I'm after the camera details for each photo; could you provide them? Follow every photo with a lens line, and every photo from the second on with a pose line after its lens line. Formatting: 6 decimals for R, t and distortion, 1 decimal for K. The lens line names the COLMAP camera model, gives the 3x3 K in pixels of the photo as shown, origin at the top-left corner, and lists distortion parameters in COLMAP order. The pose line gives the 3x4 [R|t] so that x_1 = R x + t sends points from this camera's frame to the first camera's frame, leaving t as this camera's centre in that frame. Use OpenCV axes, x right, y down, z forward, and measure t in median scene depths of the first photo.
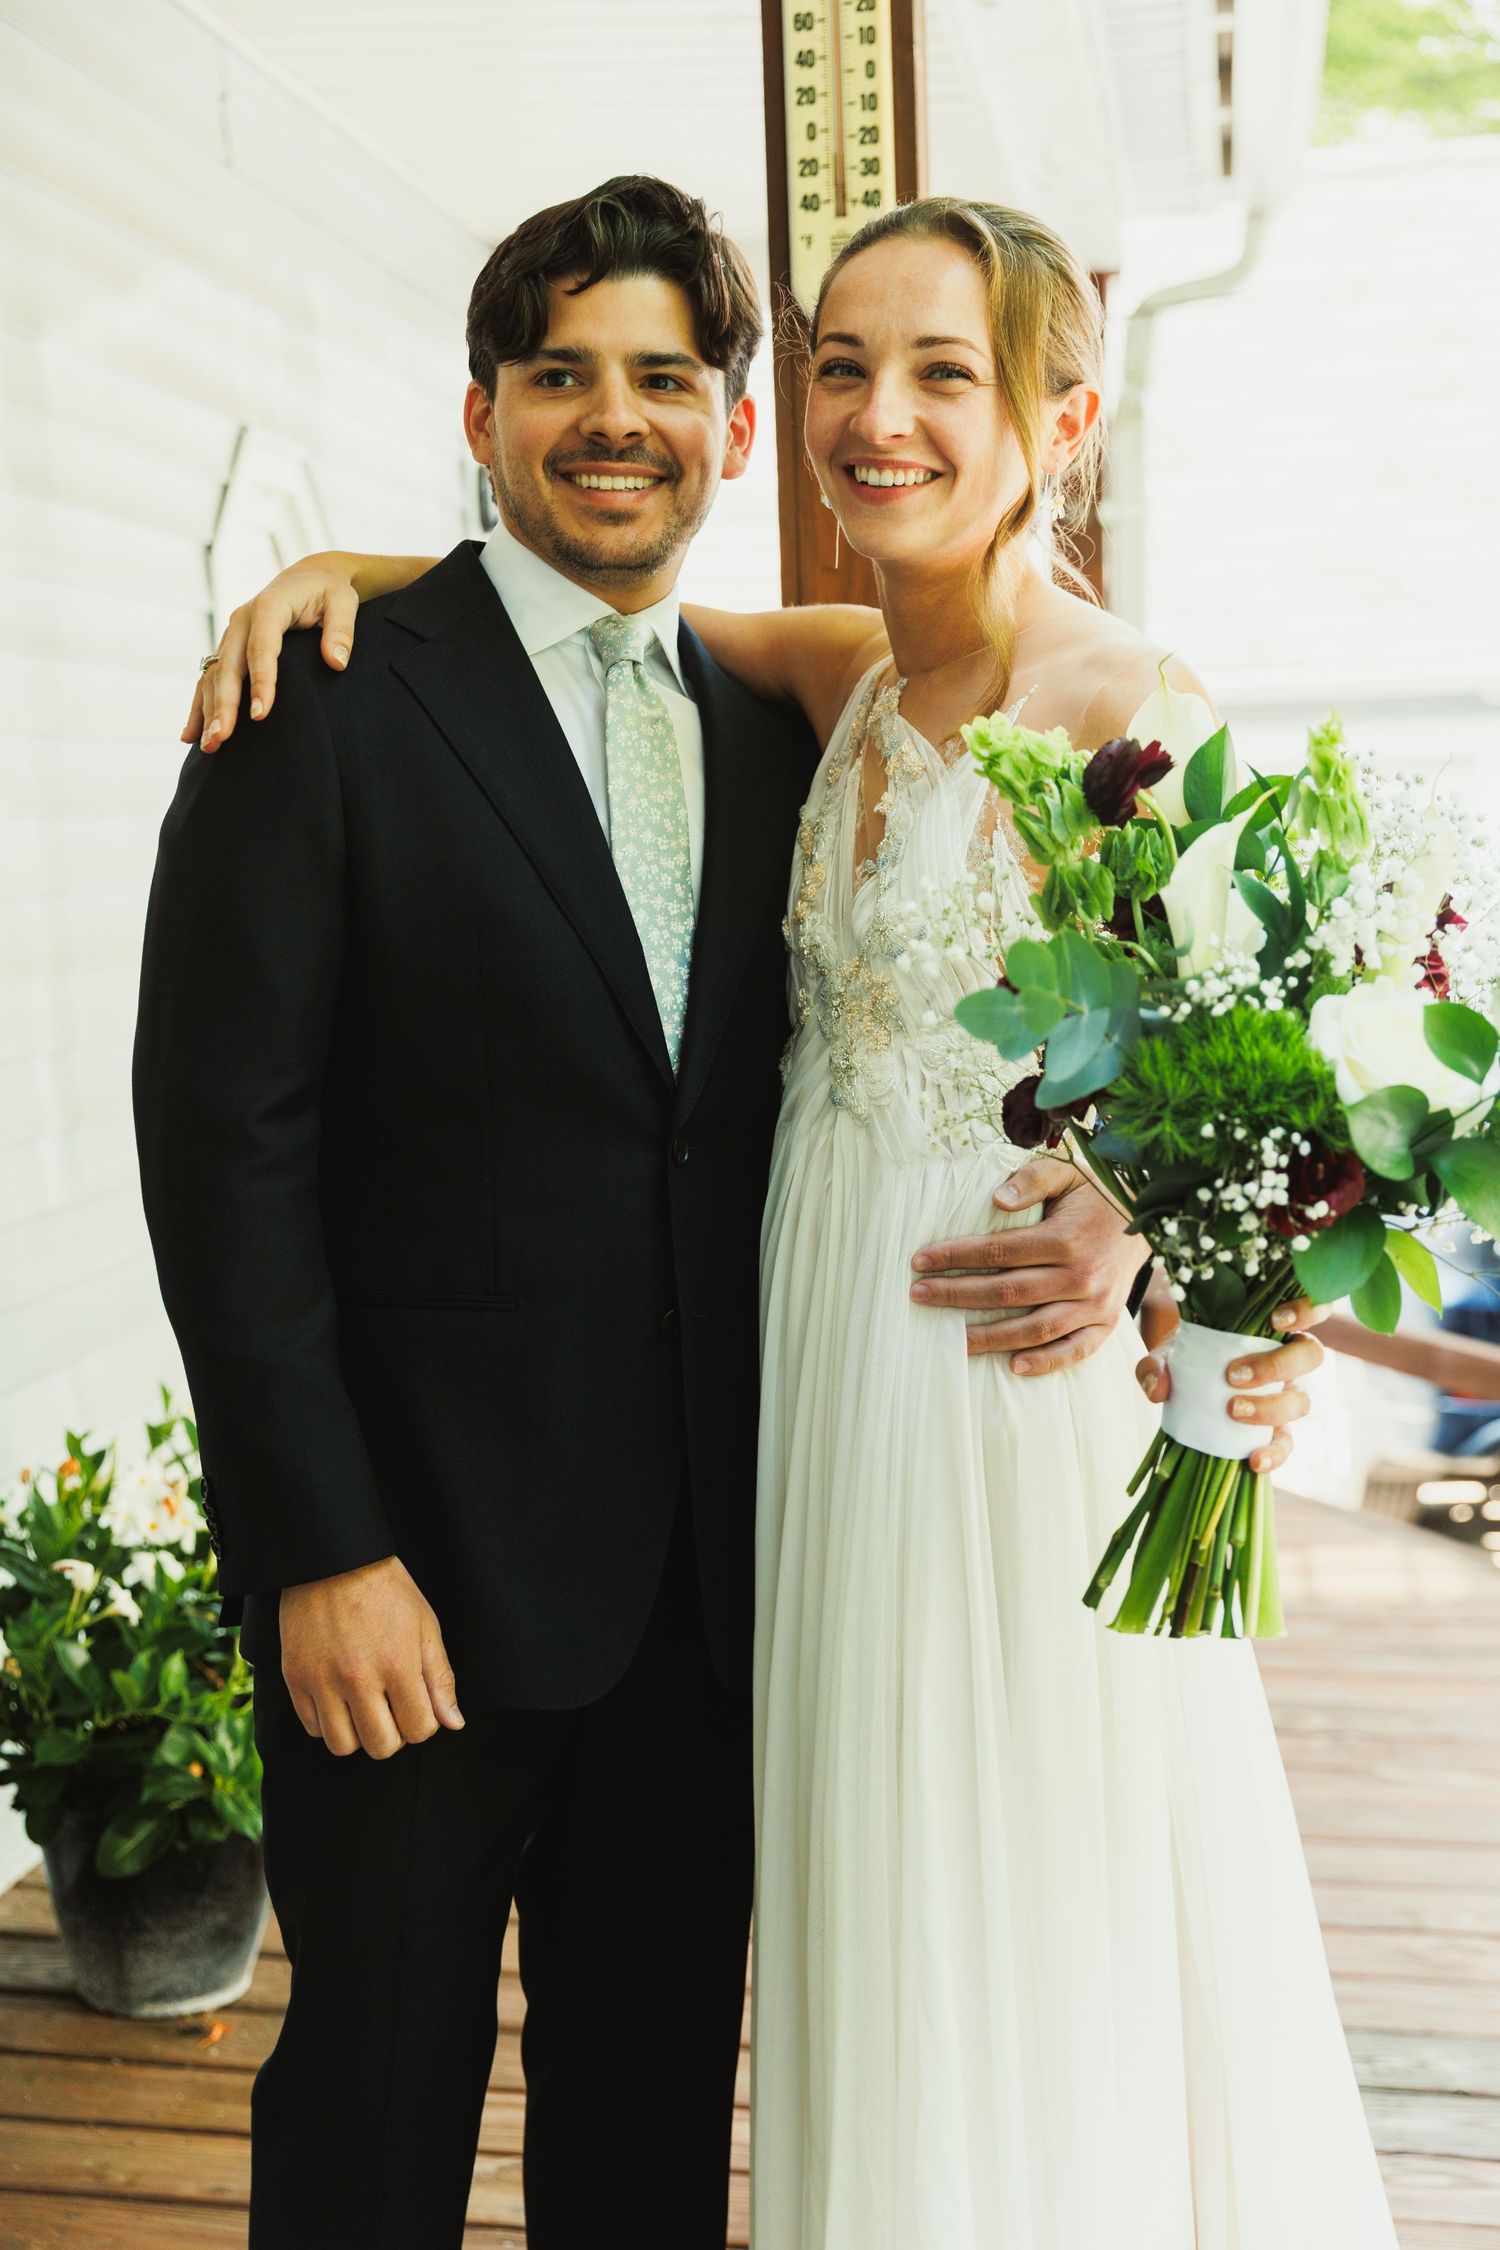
lens RADIAL K [[2794.4, 0, 649.1], [0, 2794.4, 1121.1], [0, 0, 1]] dist [0.023056, 0.000000]
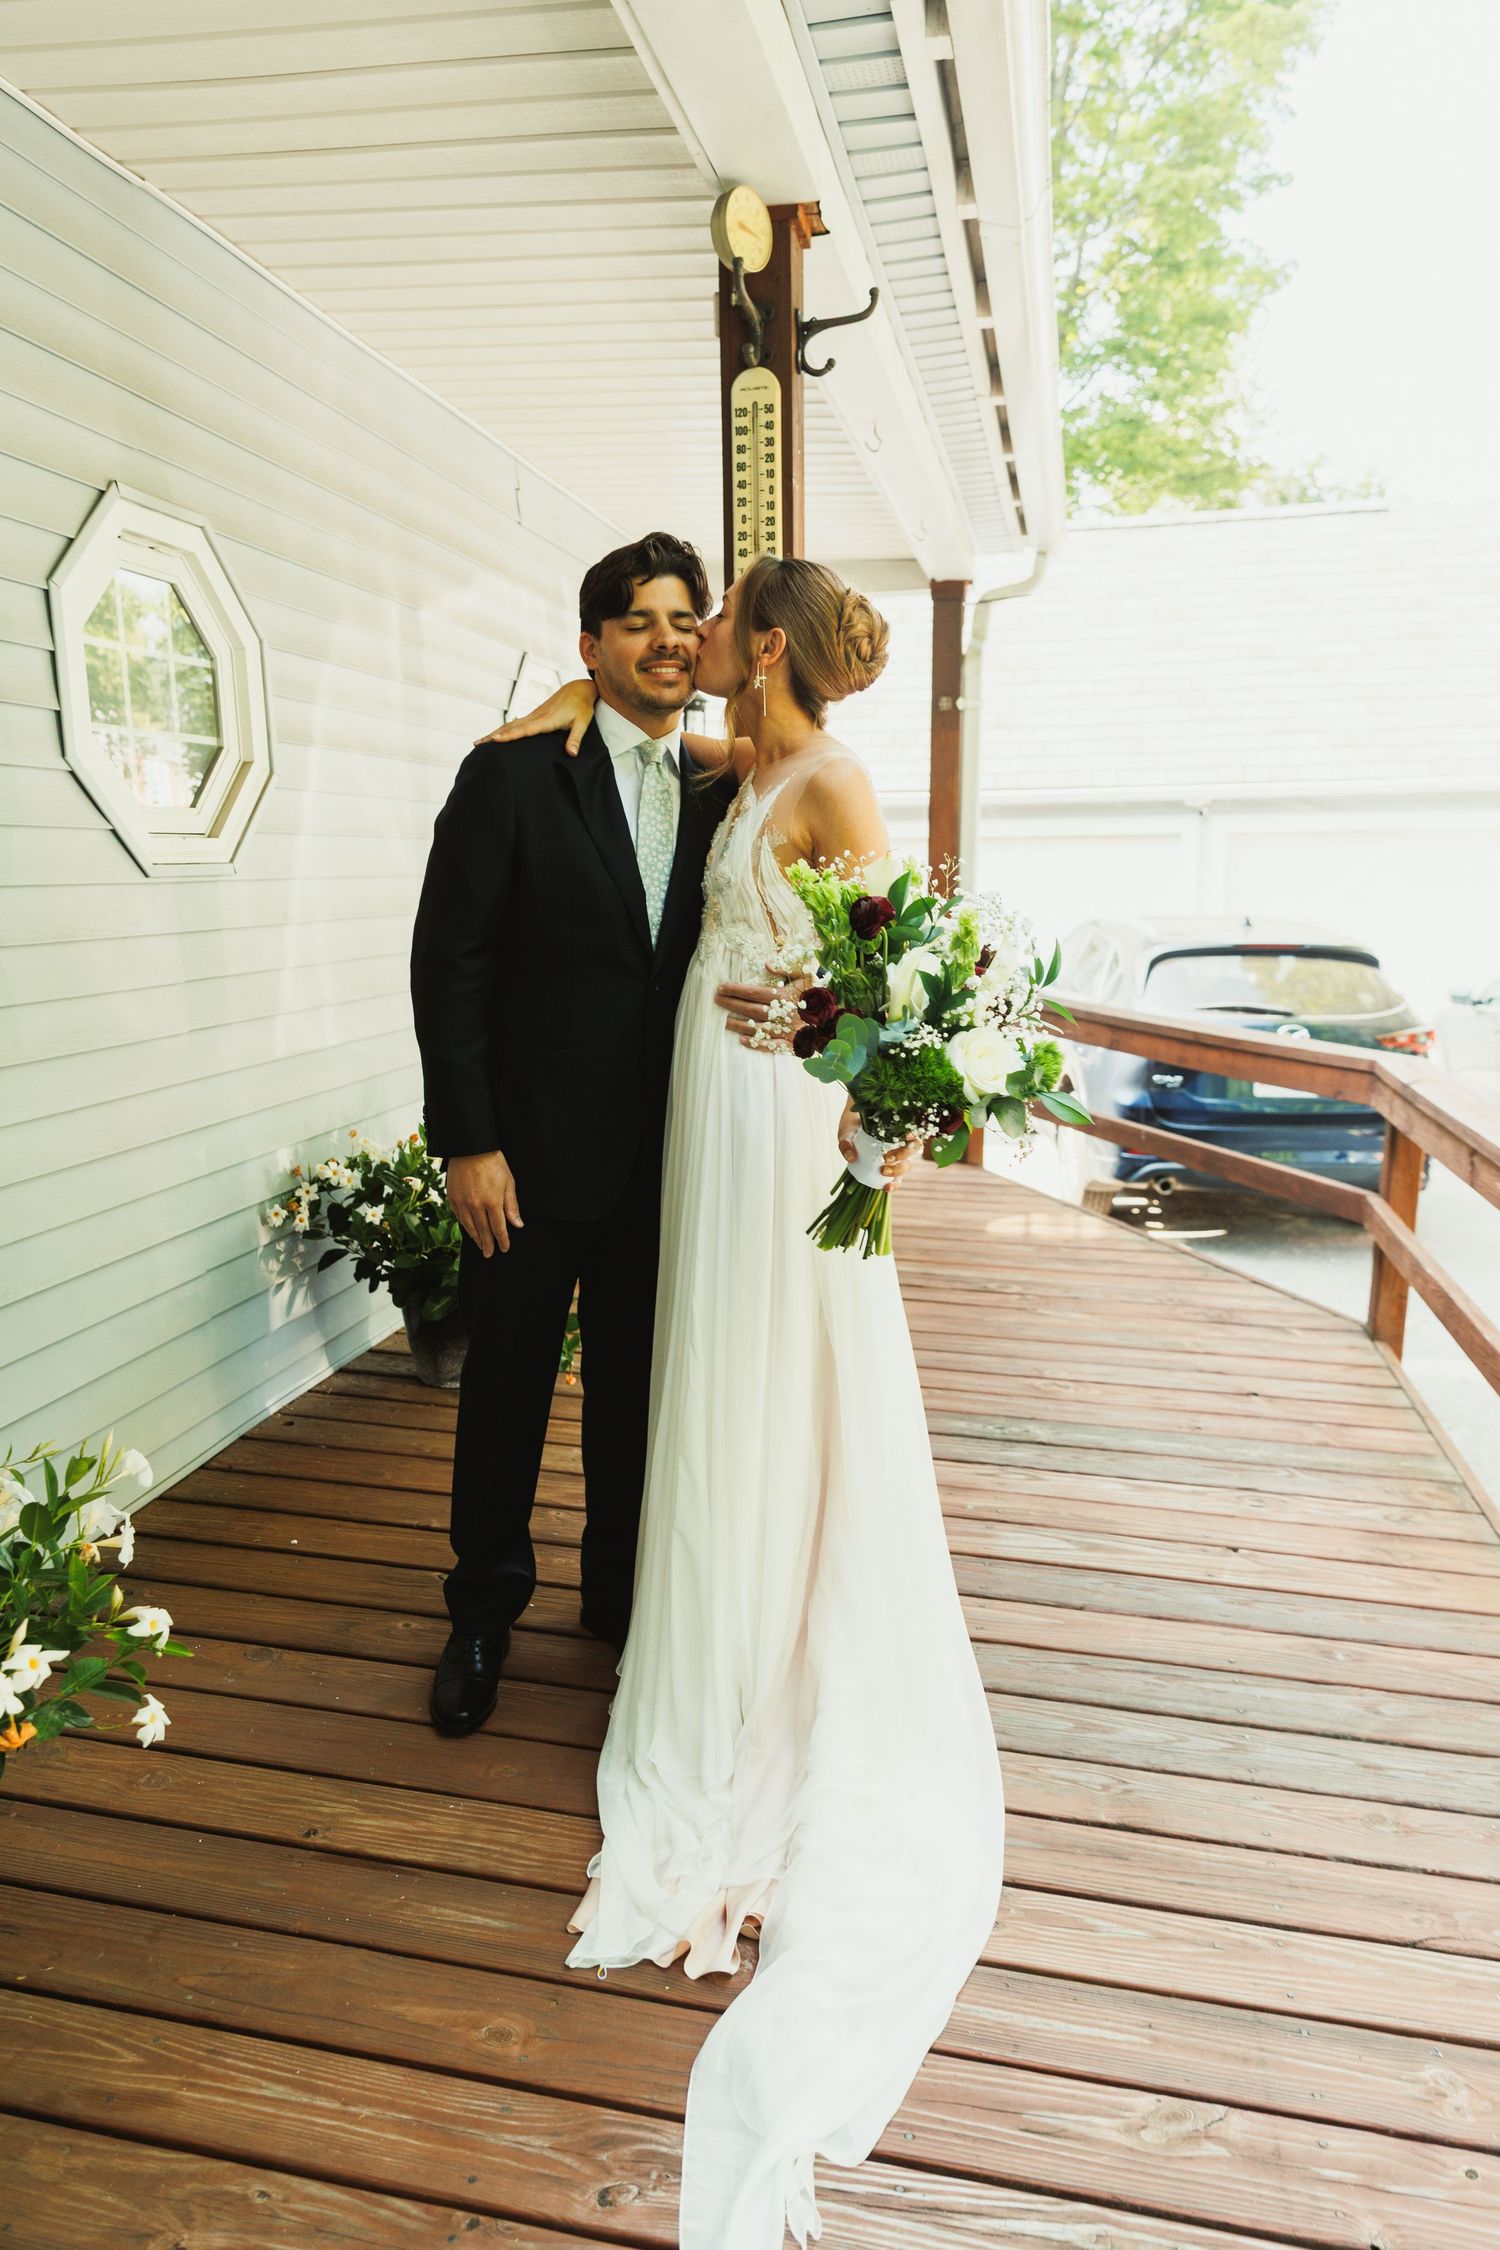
lens RADIAL K [[1539.5, 0, 785.7], [0, 1539.5, 1143.9], [0, 0, 1]] dist [0.023836, -0.002975]
pose [[0.998370, 0.032909, -0.046628, 0.138784], [-0.029863, 0.997466, 0.064579, 0.042930], [0.048635, -0.063081, 0.996823, -0.187120]]
